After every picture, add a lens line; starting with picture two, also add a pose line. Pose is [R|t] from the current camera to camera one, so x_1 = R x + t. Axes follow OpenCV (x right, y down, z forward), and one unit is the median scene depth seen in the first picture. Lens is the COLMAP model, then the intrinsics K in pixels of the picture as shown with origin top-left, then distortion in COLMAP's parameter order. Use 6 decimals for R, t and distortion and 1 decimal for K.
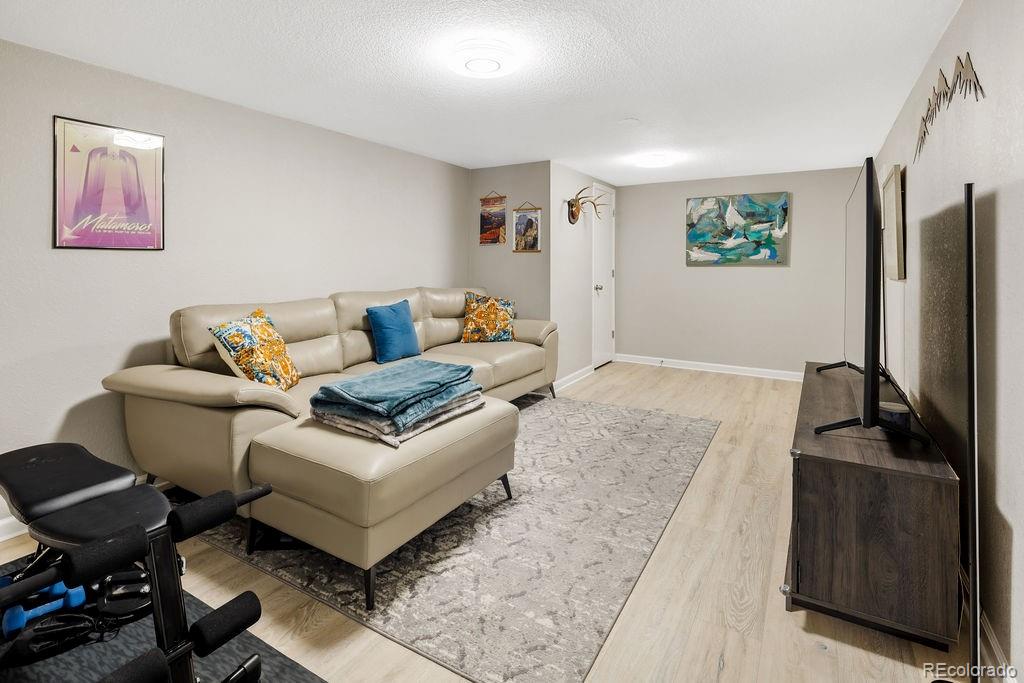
lens RADIAL K [[491.4, 0, 516.2], [0, 491.4, 335.8], [0, 0, 1]] dist [0.001183, -0.000324]
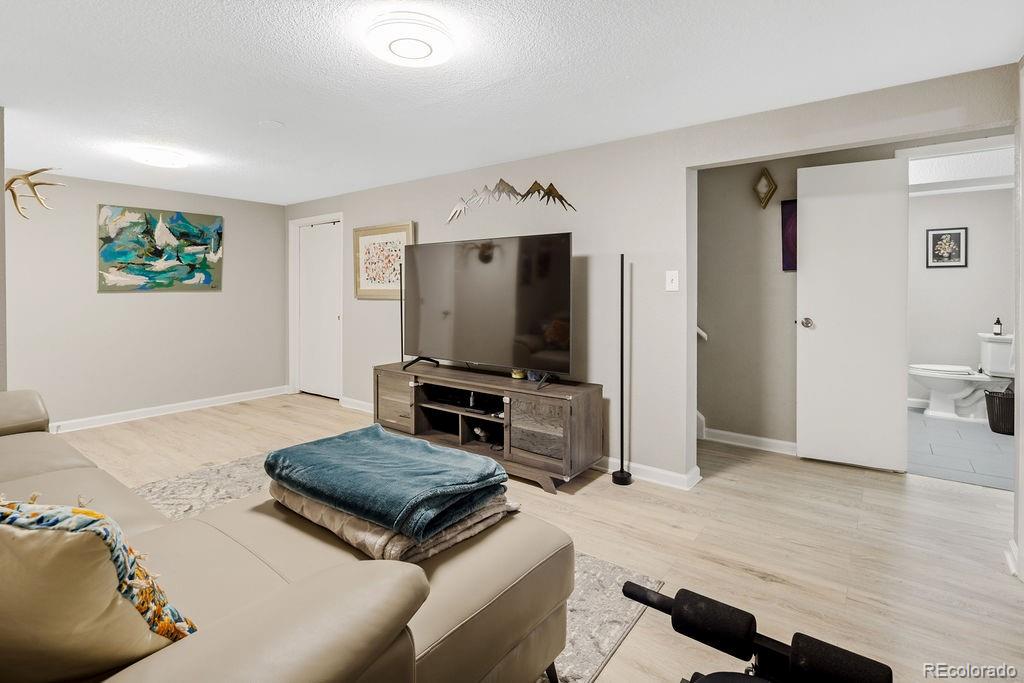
lens RADIAL K [[491.4, 0, 514.7], [0, 491.4, 346.1], [0, 0, 1]] dist [0.001183, -0.000324]
pose [[0.092185, -0.122847, 0.988135, -0.385279], [0.145714, 0.983342, 0.108657, -0.053285], [-0.985022, 0.133969, 0.108550, 0.321353]]
